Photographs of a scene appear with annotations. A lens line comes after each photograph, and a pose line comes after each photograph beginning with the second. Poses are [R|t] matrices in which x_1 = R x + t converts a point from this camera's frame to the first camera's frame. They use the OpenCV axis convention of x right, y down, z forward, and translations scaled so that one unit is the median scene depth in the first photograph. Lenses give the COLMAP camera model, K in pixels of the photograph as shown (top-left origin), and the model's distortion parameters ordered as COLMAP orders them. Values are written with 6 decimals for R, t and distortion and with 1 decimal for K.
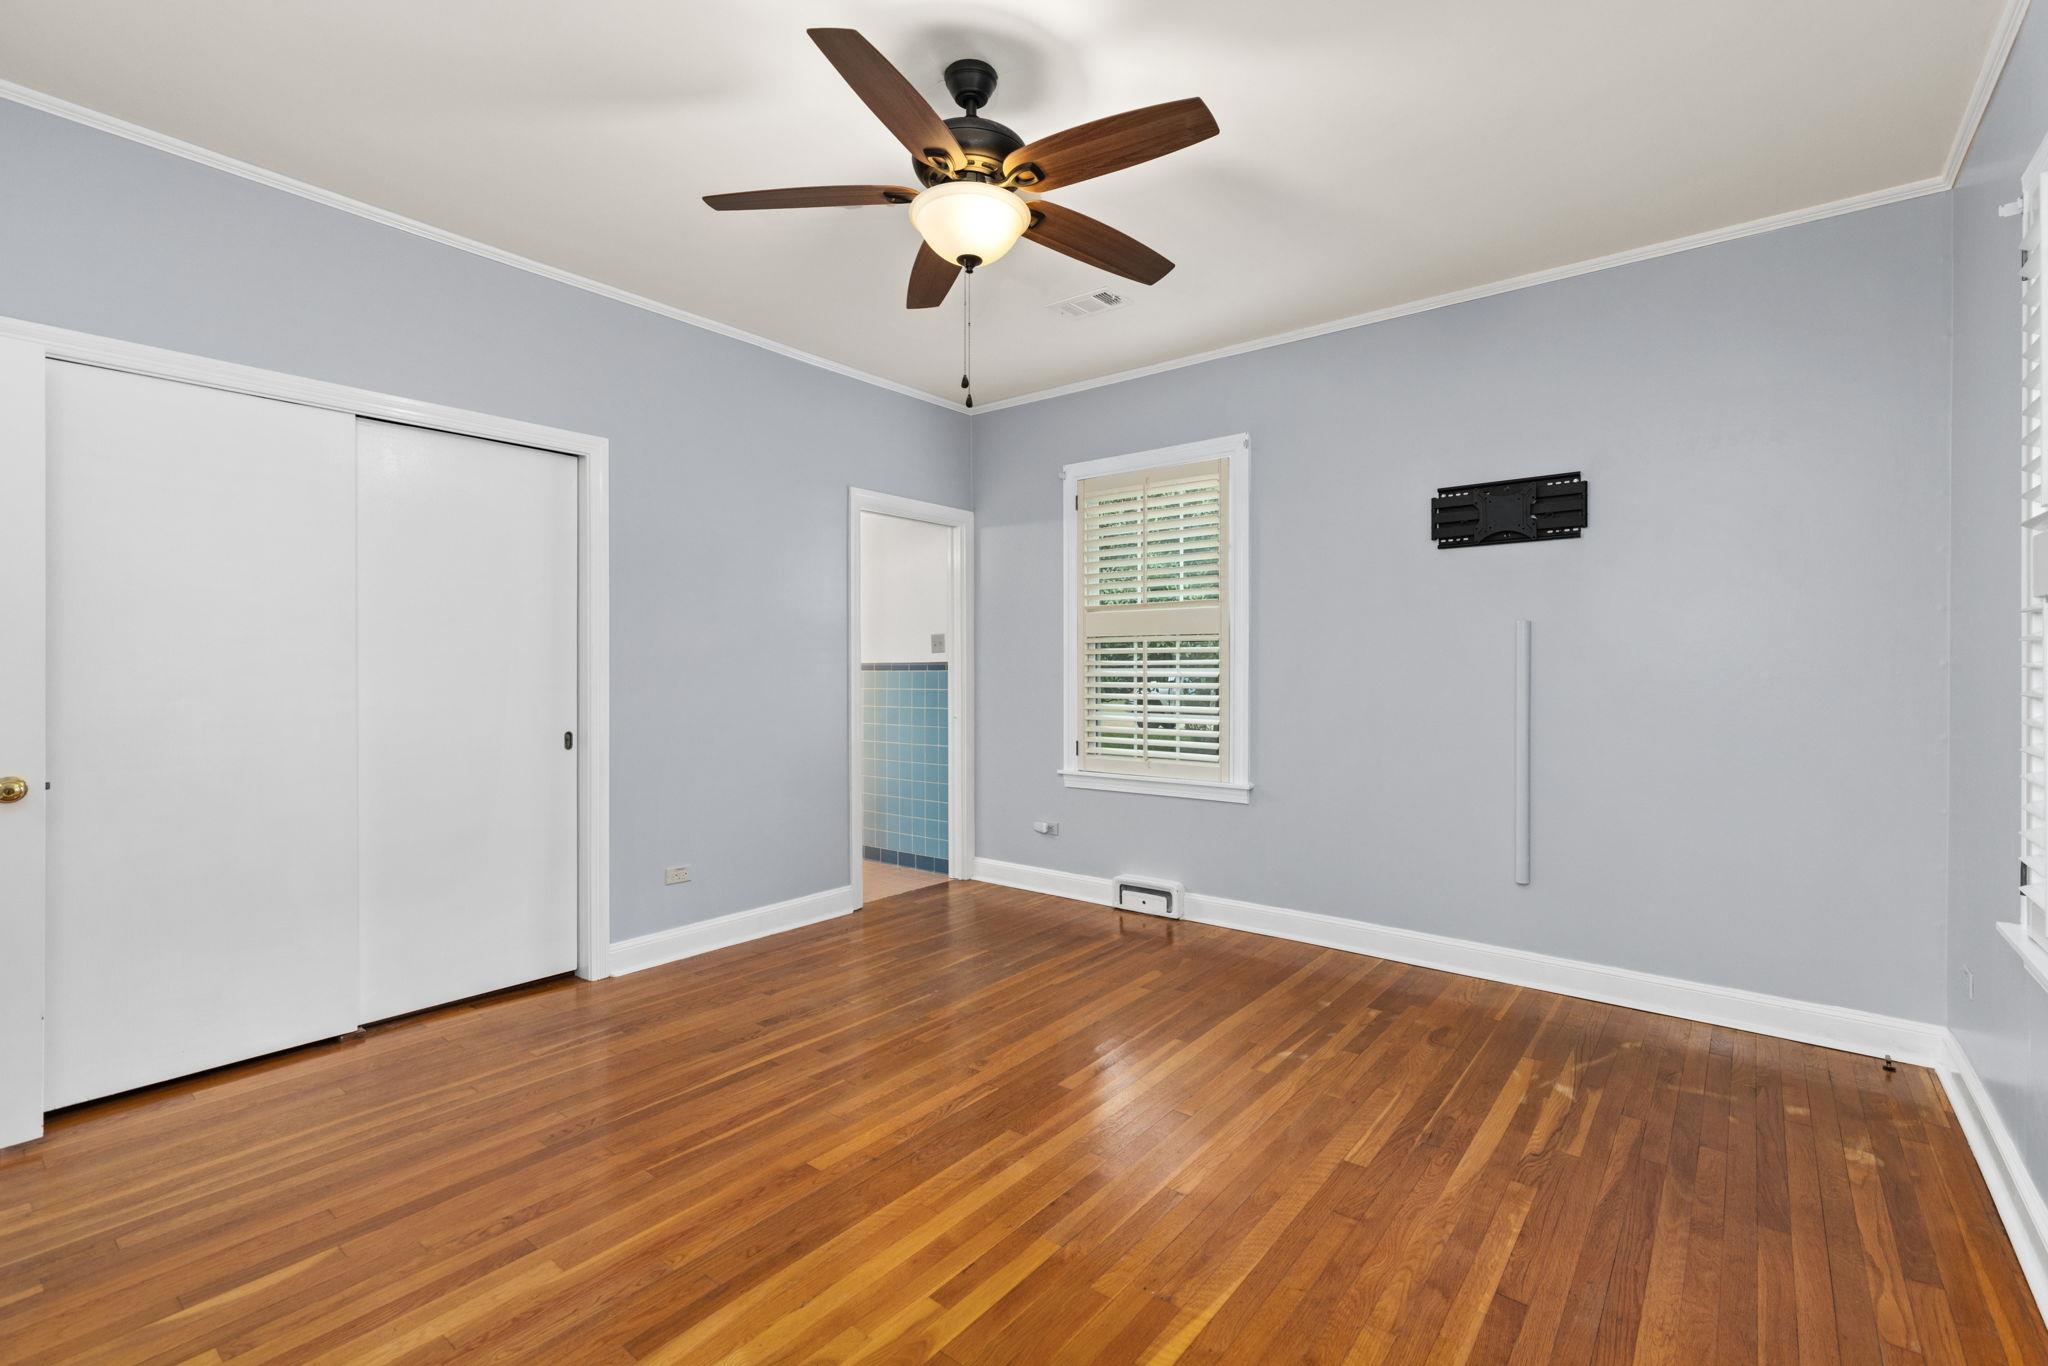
lens RADIAL K [[919.5, 0, 1033.5], [0, 919.5, 673.9], [0, 0, 1]] dist [0.005970, 0.000734]
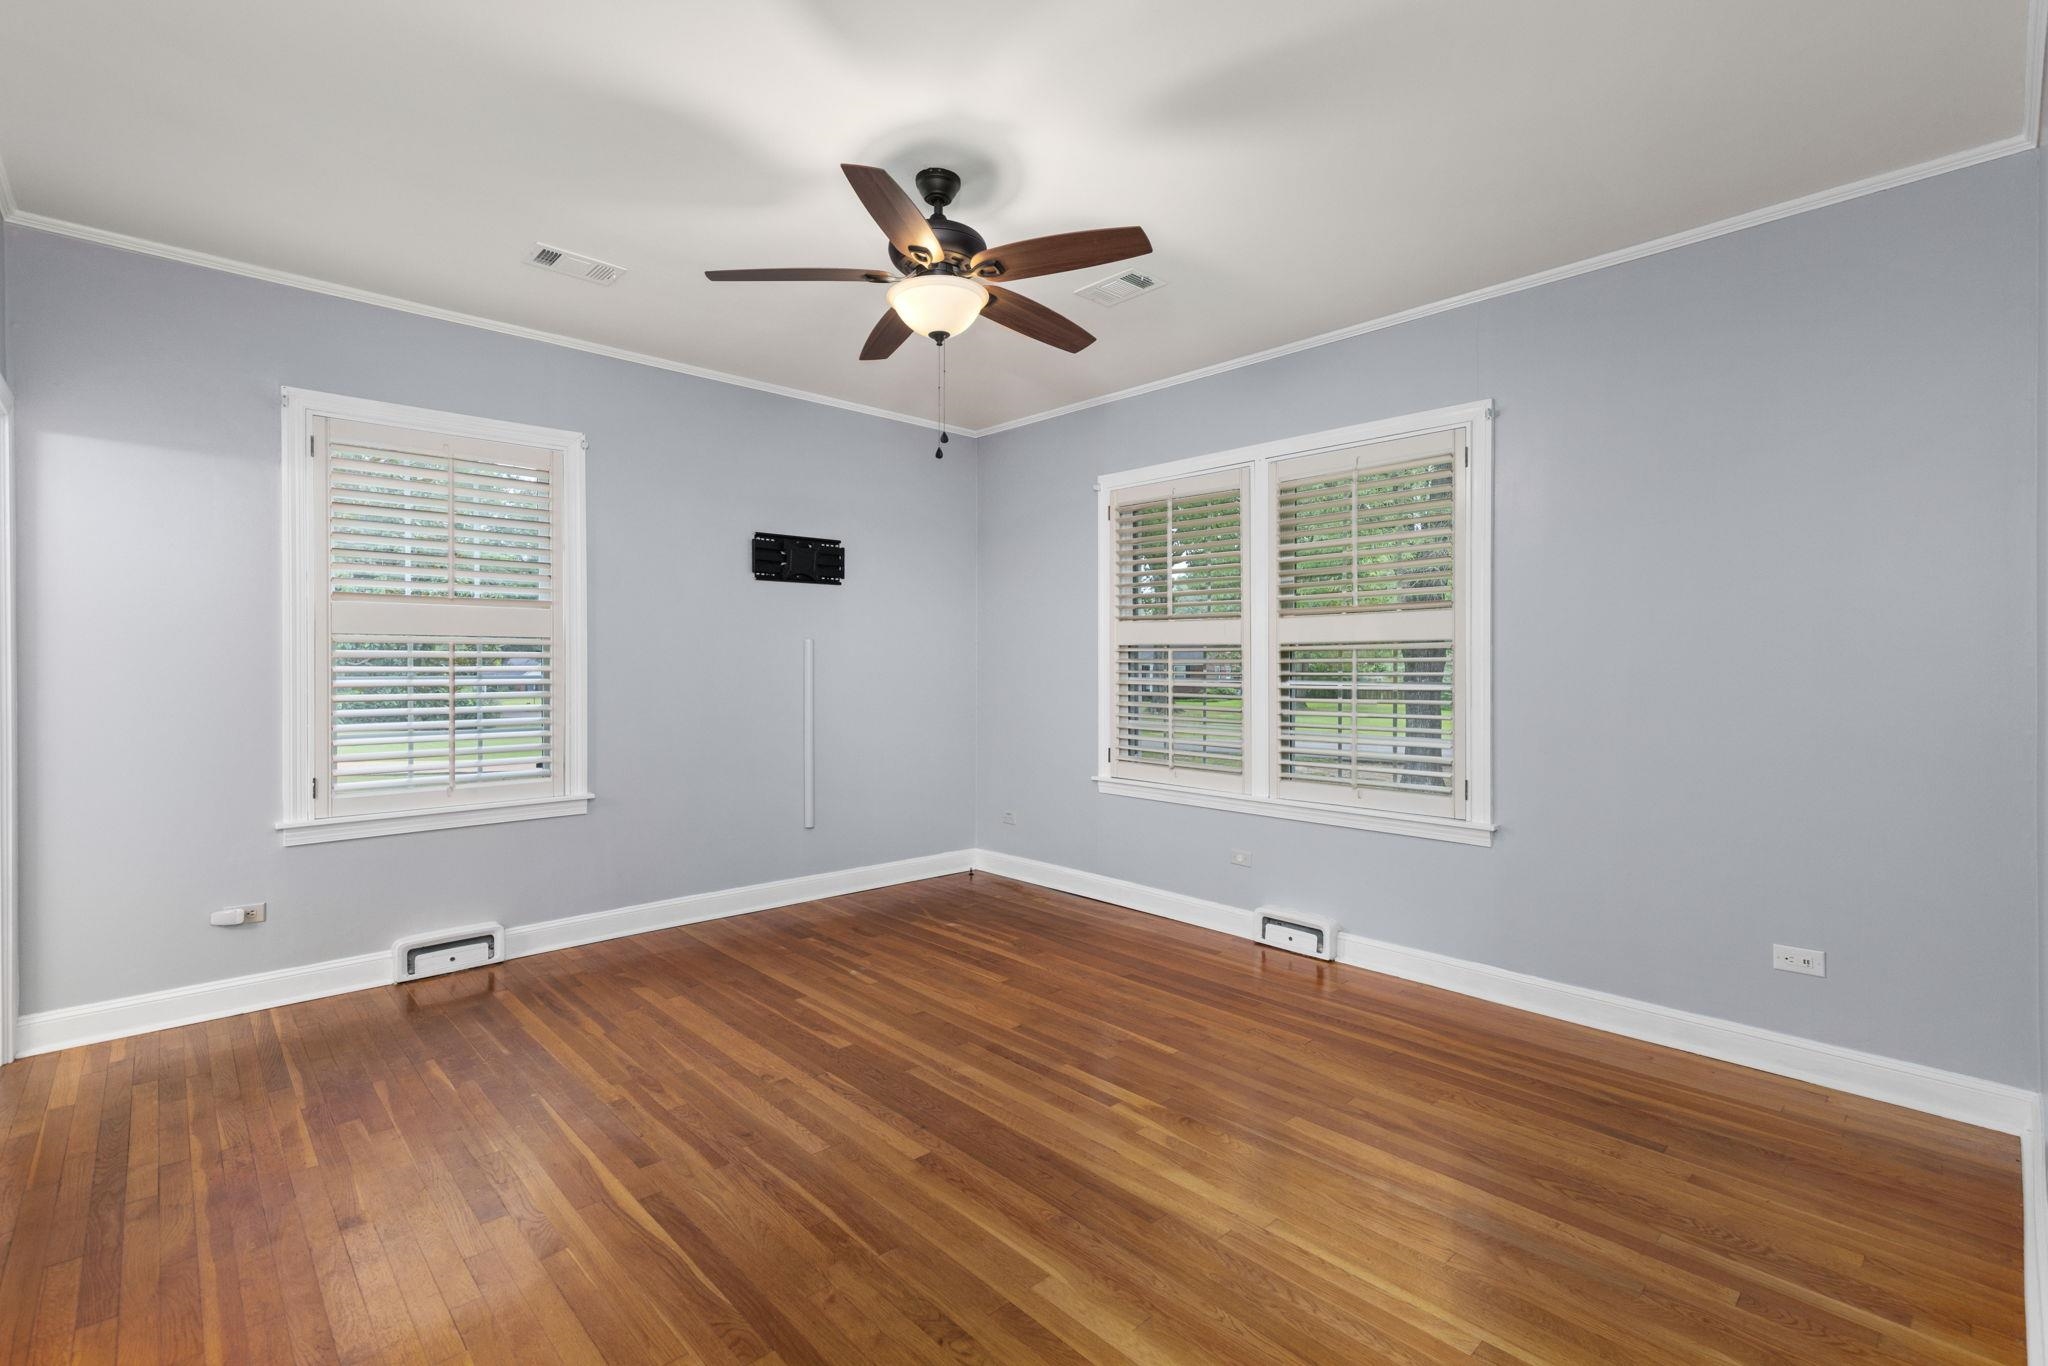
lens RADIAL K [[919.5, 0, 1039.3], [0, 919.5, 680.7], [0, 0, 1]] dist [0.005970, 0.000734]
pose [[0.141869, -0.014537, 0.989779, -0.905122], [0.009913, 0.999863, 0.013264, -0.011473], [-0.989836, 0.007930, 0.141994, 0.520141]]
